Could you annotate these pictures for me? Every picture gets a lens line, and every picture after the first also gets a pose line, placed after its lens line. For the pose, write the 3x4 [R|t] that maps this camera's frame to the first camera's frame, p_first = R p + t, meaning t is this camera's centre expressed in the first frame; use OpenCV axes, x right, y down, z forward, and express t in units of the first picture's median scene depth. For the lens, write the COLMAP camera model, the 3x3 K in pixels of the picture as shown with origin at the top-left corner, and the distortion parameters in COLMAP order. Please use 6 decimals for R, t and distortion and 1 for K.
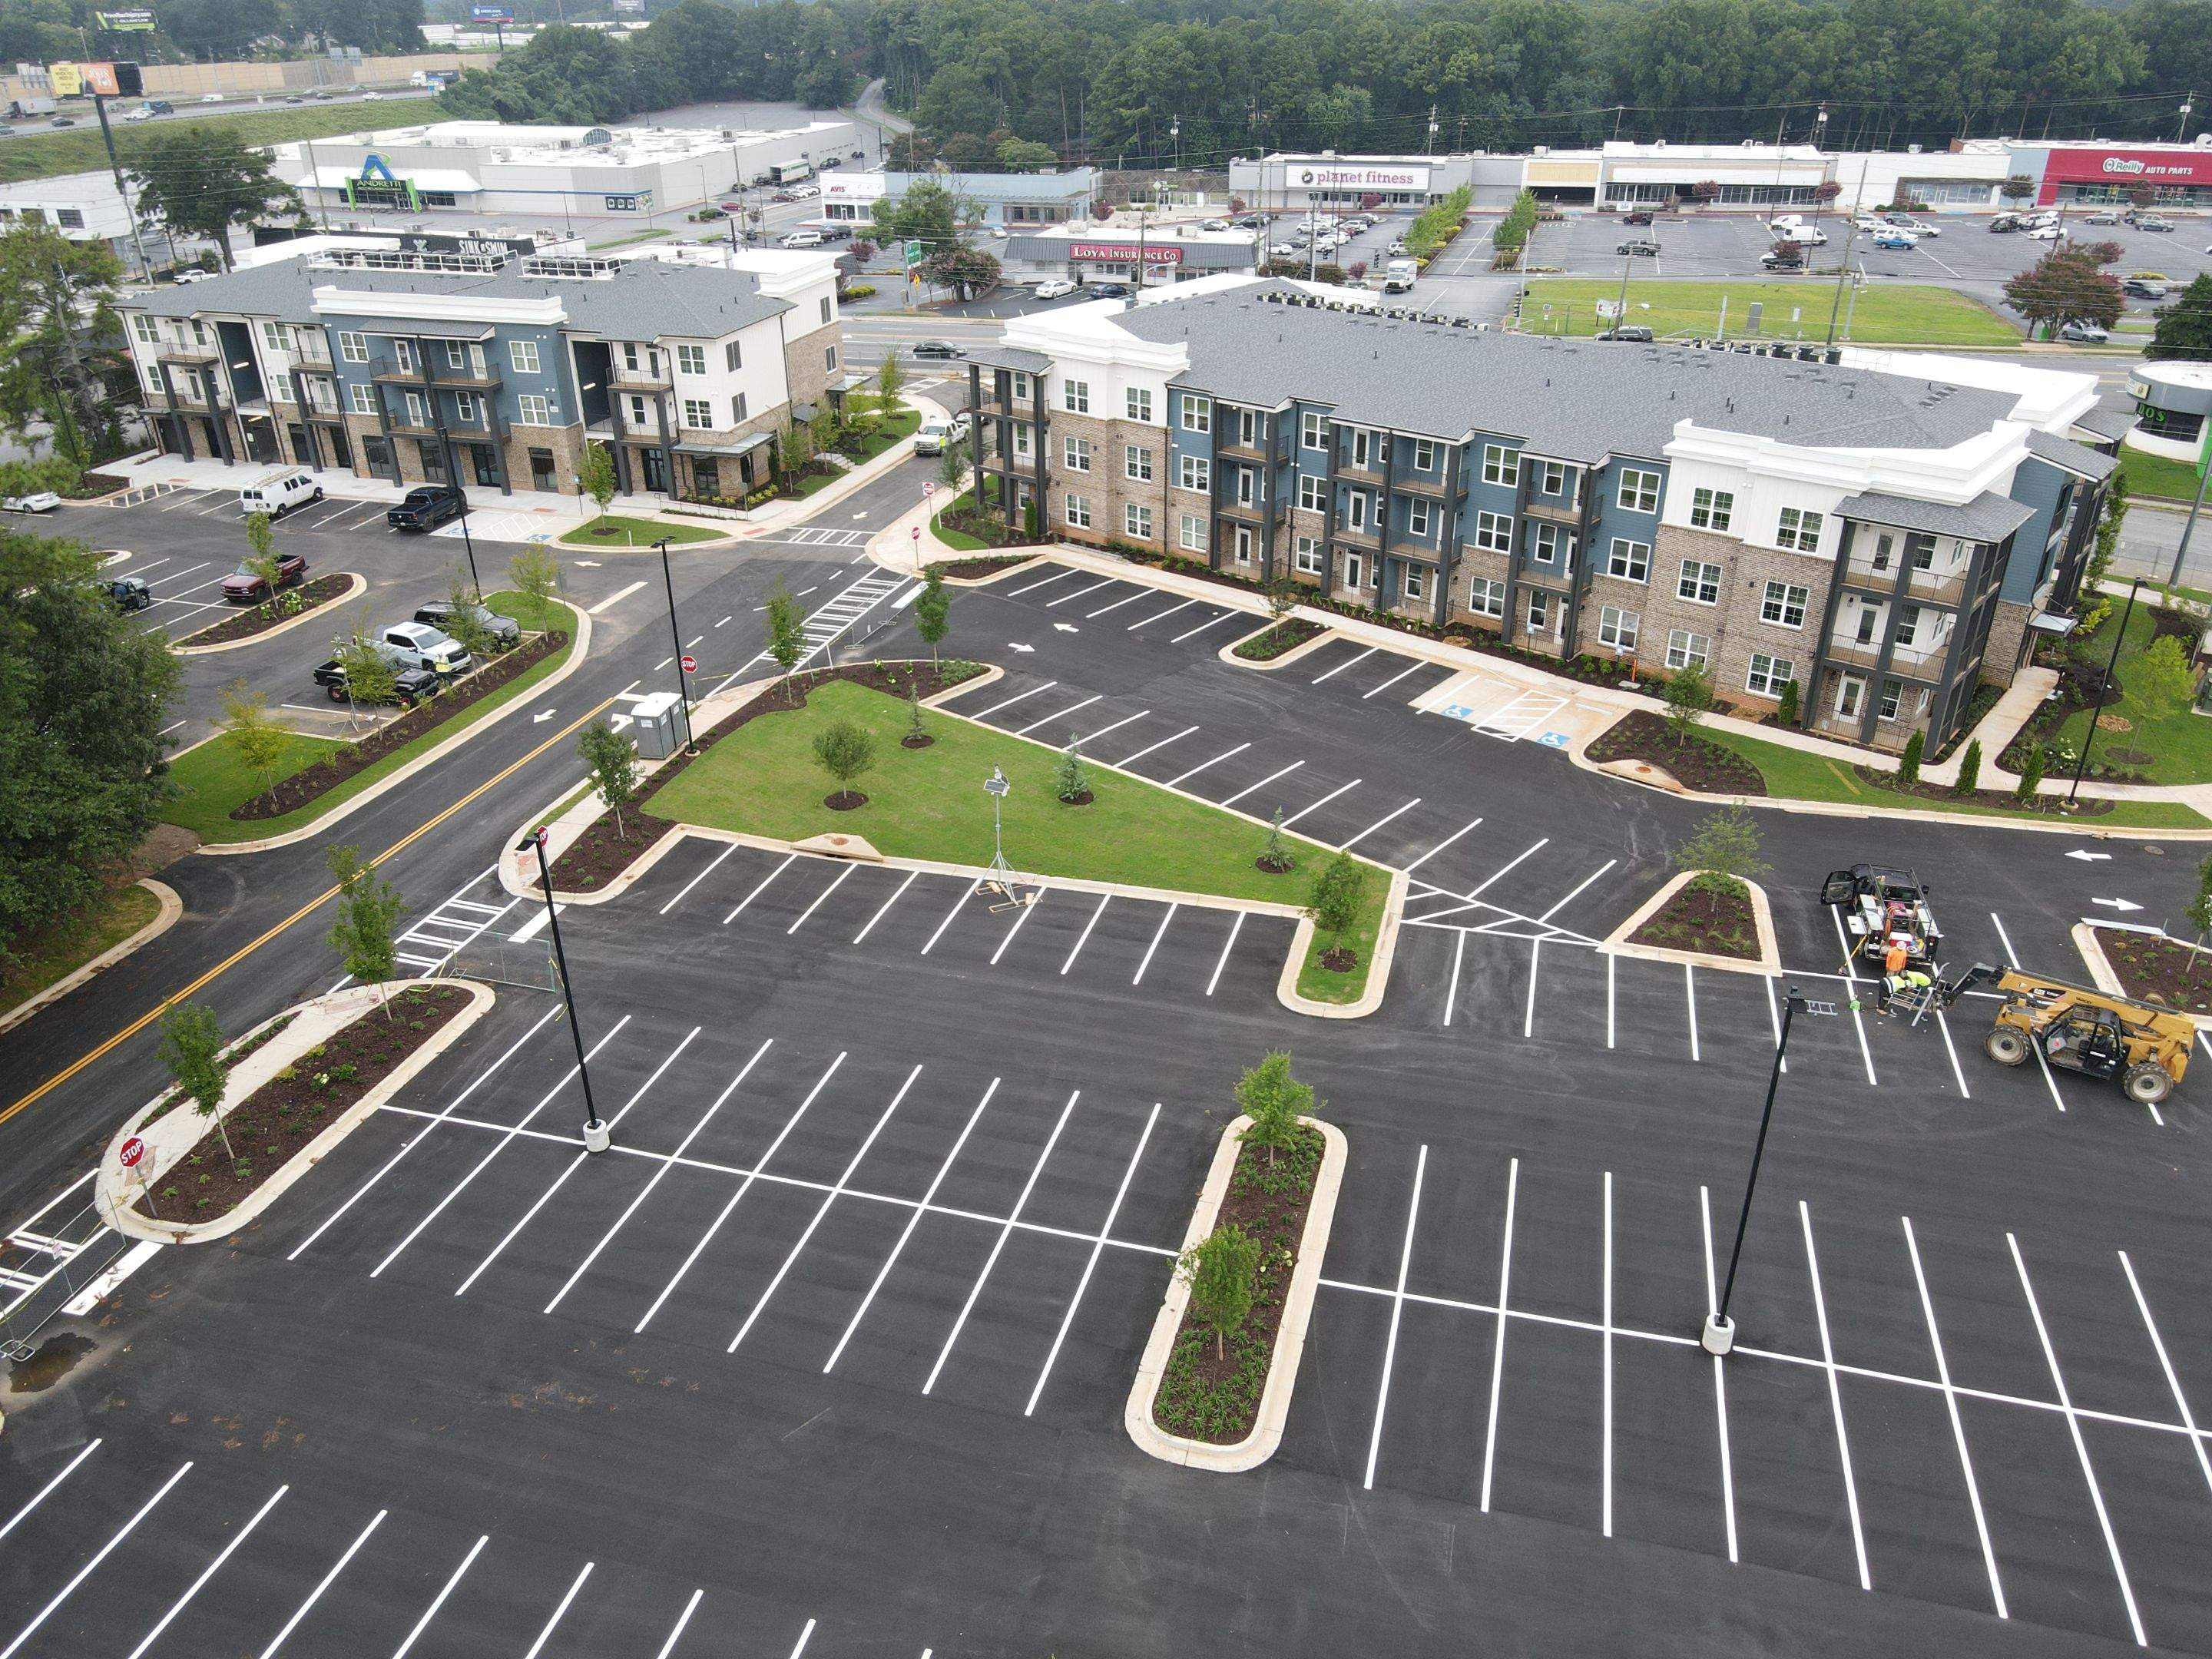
lens RADIAL K [[1640.1, 0, 1104.6], [0, 1640.1, 827.1], [0, 0, 1]] dist [0.012878, 0.002686]
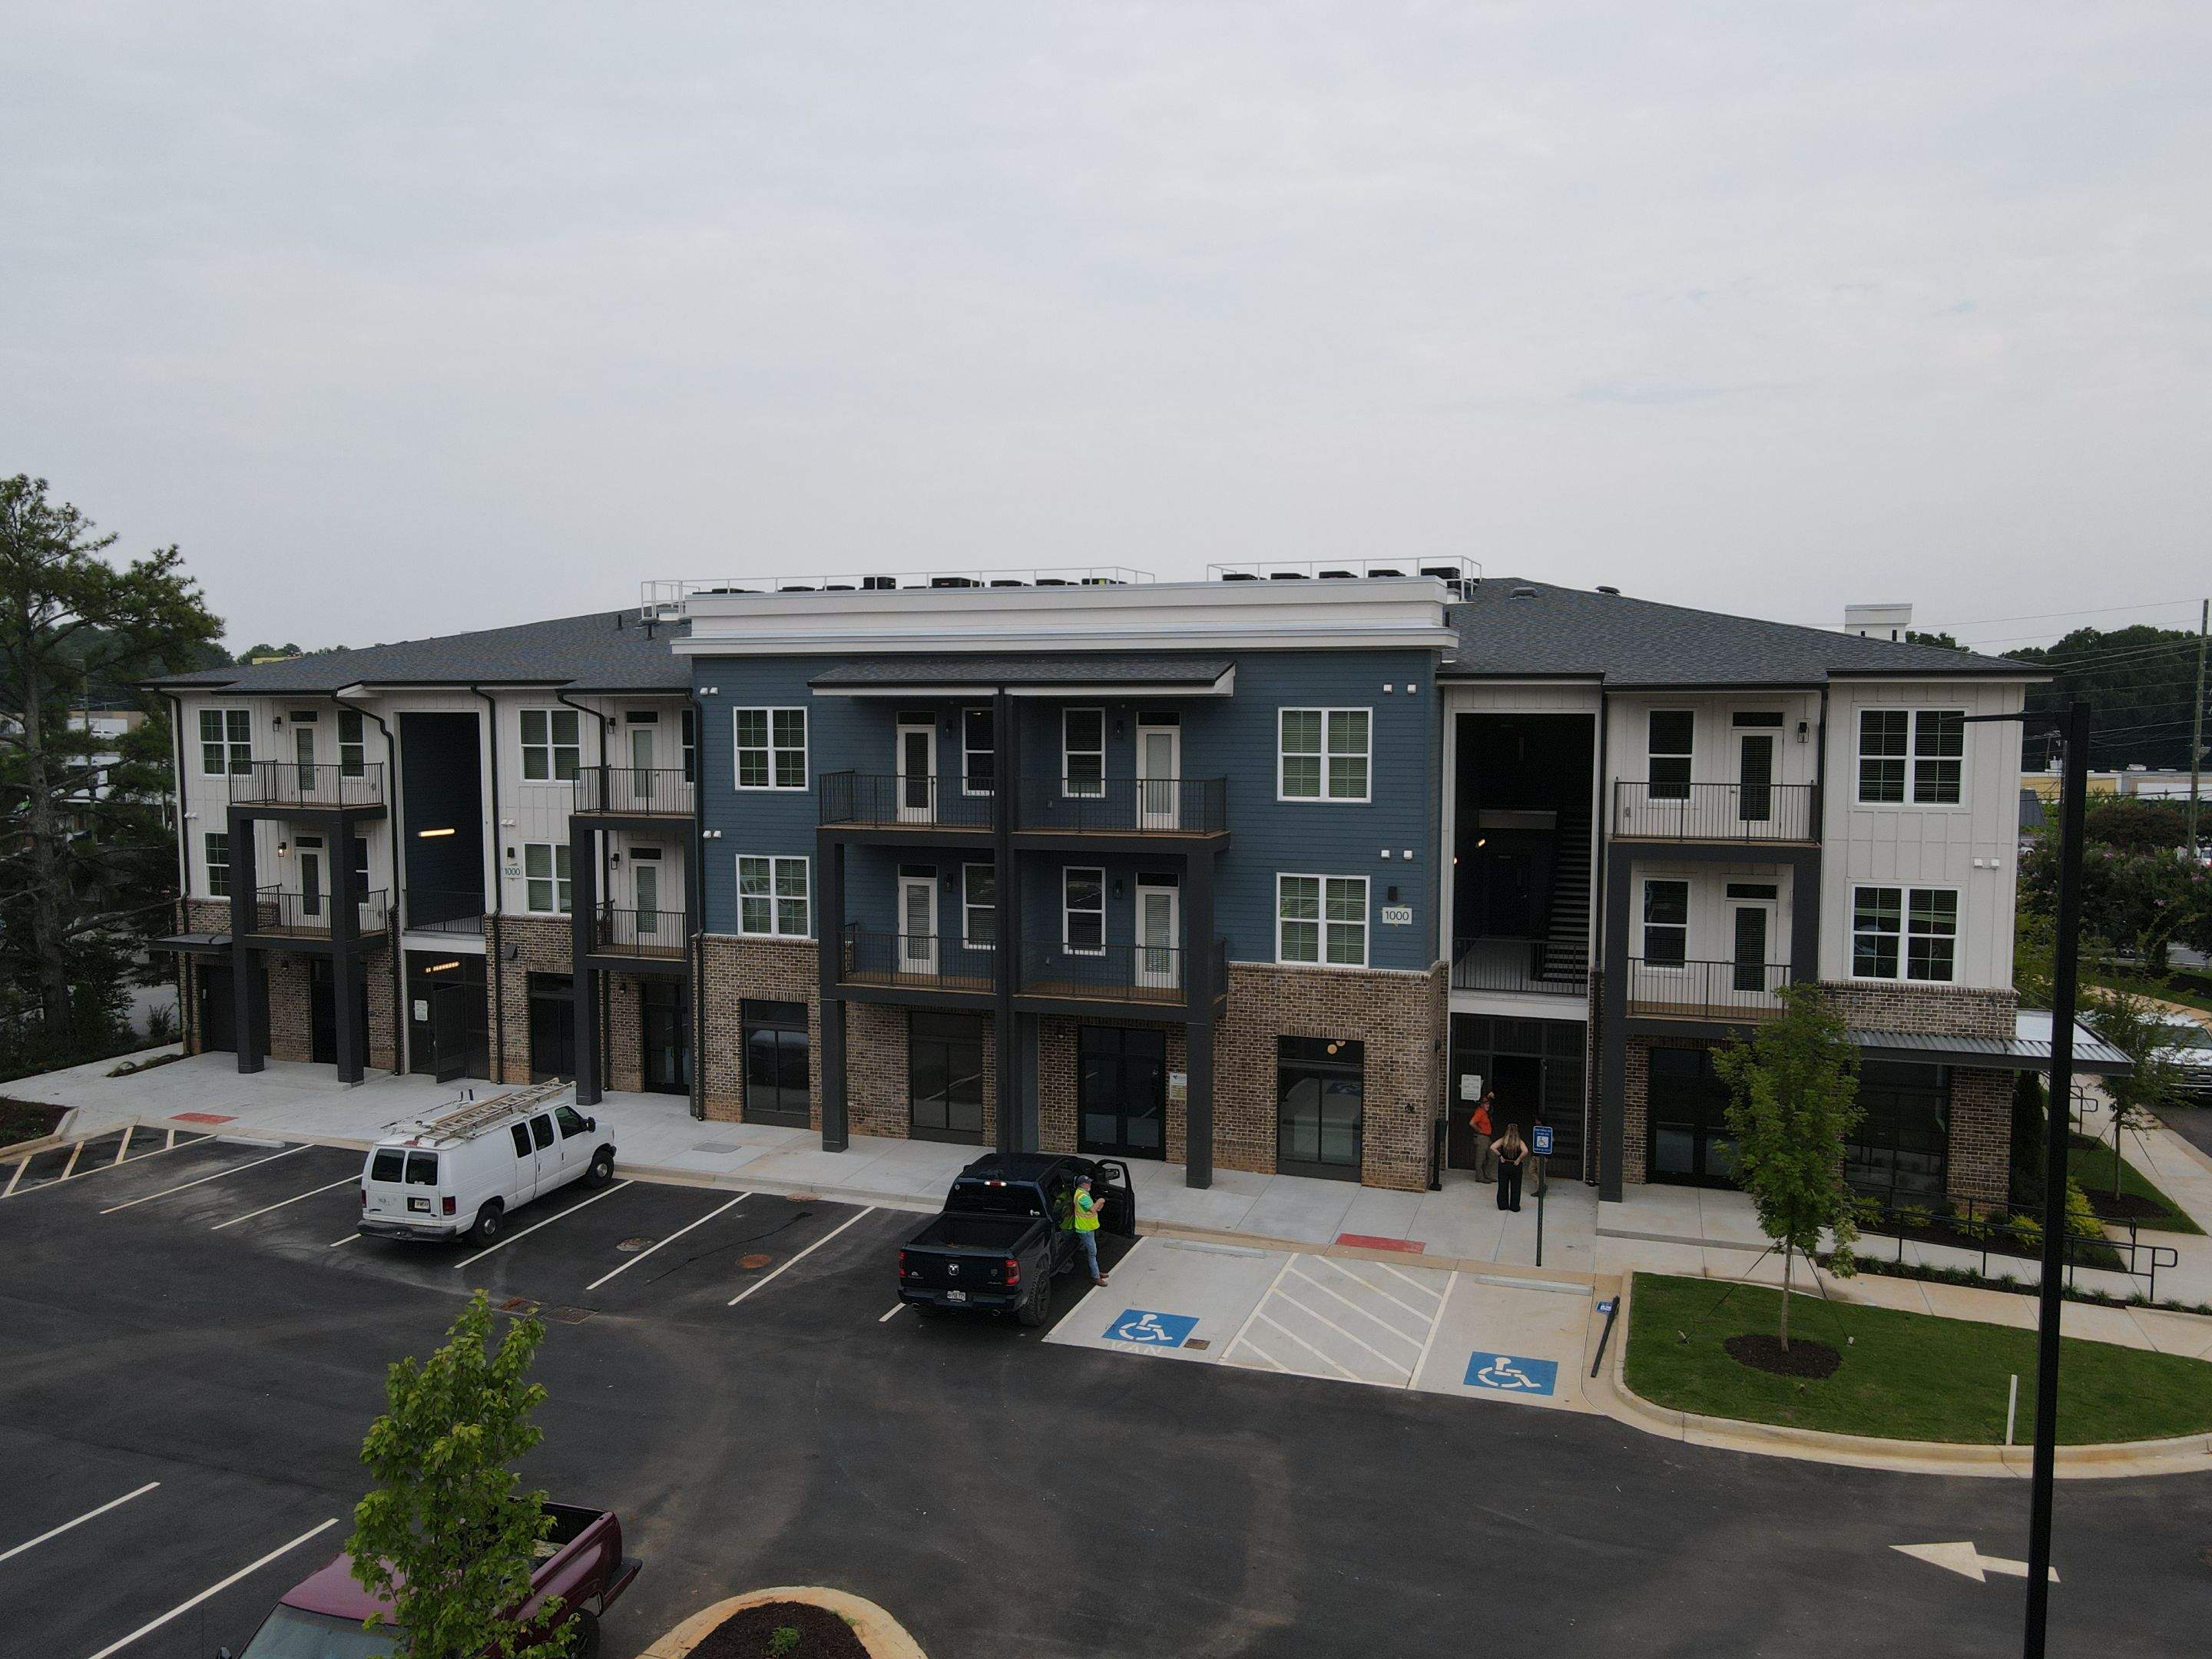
lens RADIAL K [[1640.1, 0, 1102.8], [0, 1640.1, 833.8], [0, 0, 1]] dist [0.012878, 0.002686]
pose [[0.998030, 0.014573, -0.061017, -0.359134], [-0.037406, 0.919067, -0.392322, -0.139359], [0.050361, 0.393832, 0.917802, 0.681725]]
